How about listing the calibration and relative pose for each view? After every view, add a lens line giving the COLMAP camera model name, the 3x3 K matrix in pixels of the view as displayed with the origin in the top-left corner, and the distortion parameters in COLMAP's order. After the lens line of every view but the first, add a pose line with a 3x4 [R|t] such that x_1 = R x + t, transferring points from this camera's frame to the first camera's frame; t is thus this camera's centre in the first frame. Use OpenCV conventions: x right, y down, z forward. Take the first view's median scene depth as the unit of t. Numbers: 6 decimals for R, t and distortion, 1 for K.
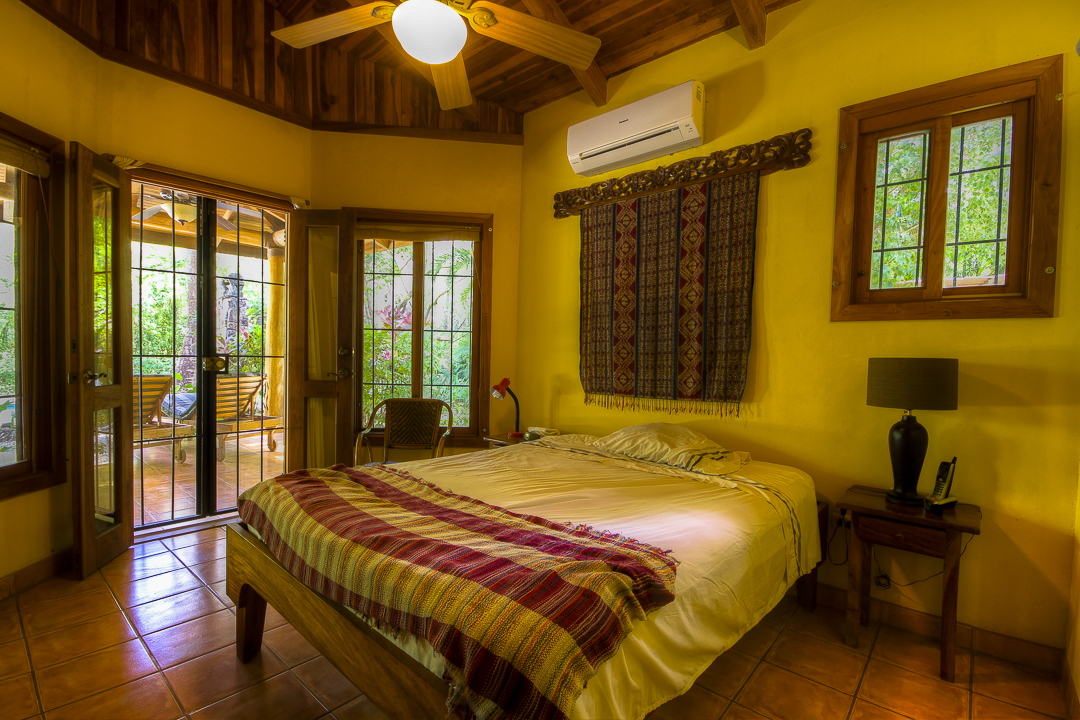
lens RADIAL K [[495.1, 0, 542.3], [0, 495.1, 370.5], [0, 0, 1]] dist [0.017295, -0.017805]
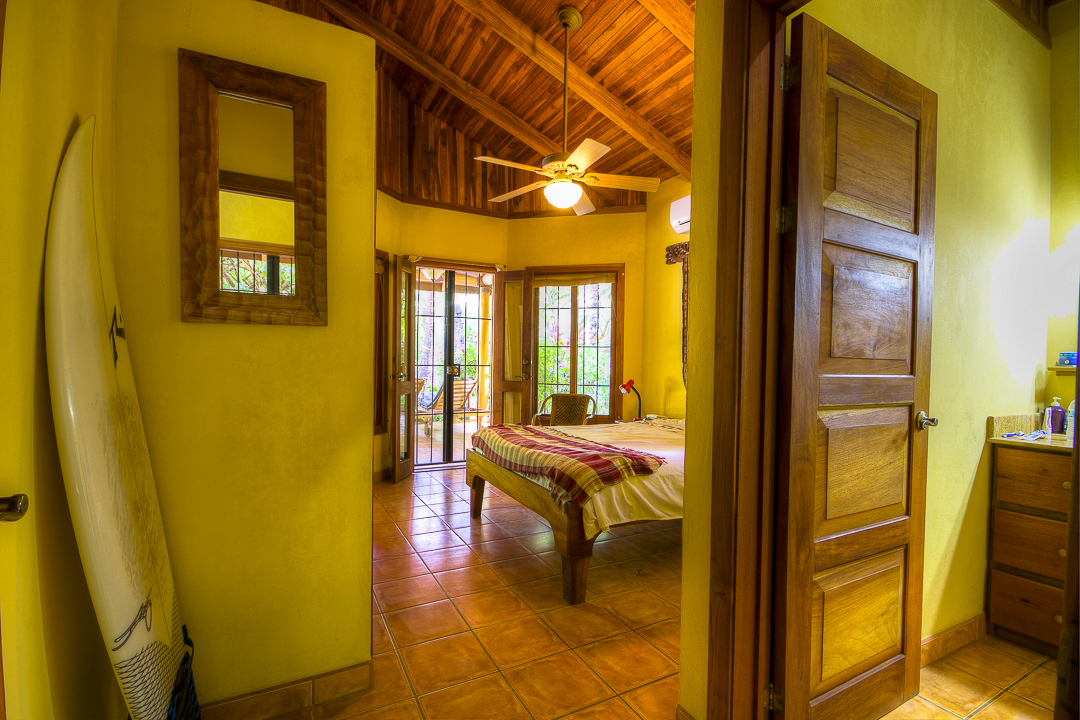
lens RADIAL K [[494.9, 0, 544.9], [0, 494.9, 369.1], [0, 0, 1]] dist [0.001862, 0.000213]
pose [[0.934738, -0.003550, -0.355320, 0.204342], [-0.004721, 0.999738, -0.022407, 0.018557], [0.355307, 0.022622, 0.934476, -0.420034]]
